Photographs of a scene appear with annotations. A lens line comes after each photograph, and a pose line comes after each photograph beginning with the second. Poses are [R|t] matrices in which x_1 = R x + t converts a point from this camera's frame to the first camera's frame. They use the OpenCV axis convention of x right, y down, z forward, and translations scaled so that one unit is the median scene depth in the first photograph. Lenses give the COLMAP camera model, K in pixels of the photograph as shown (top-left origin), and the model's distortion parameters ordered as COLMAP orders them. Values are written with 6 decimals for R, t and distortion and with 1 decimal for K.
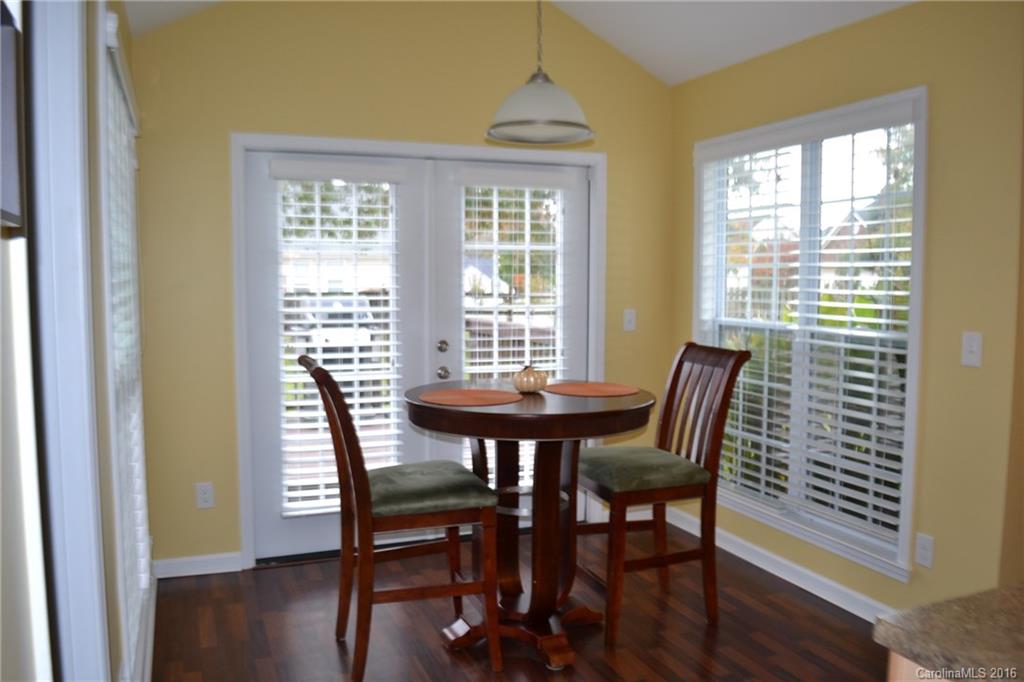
lens RADIAL K [[829.6, 0, 506.9], [0, 829.6, 322.1], [0, 0, 1]] dist [-0.038918, -0.000872]
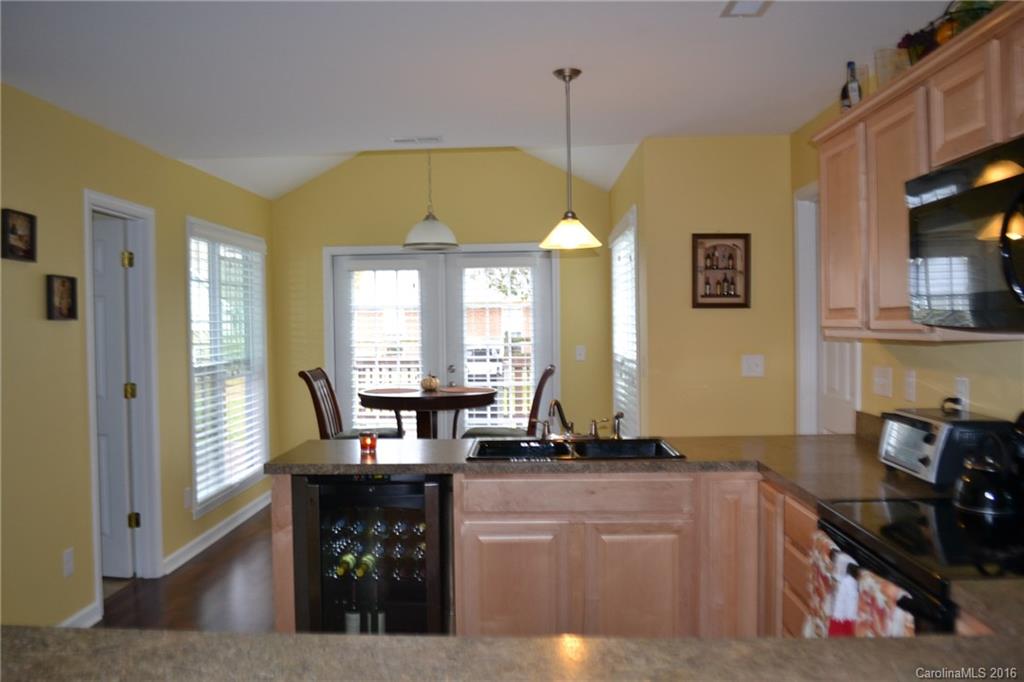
lens RADIAL K [[829.6, 0, 506.9], [0, 829.6, 322.1], [0, 0, 1]] dist [-0.038918, -0.000872]
pose [[0.918258, -0.012503, -0.395786, 0.661184], [-0.009872, 0.998468, -0.054446, 0.025461], [0.395860, 0.053902, 0.916728, -0.437715]]
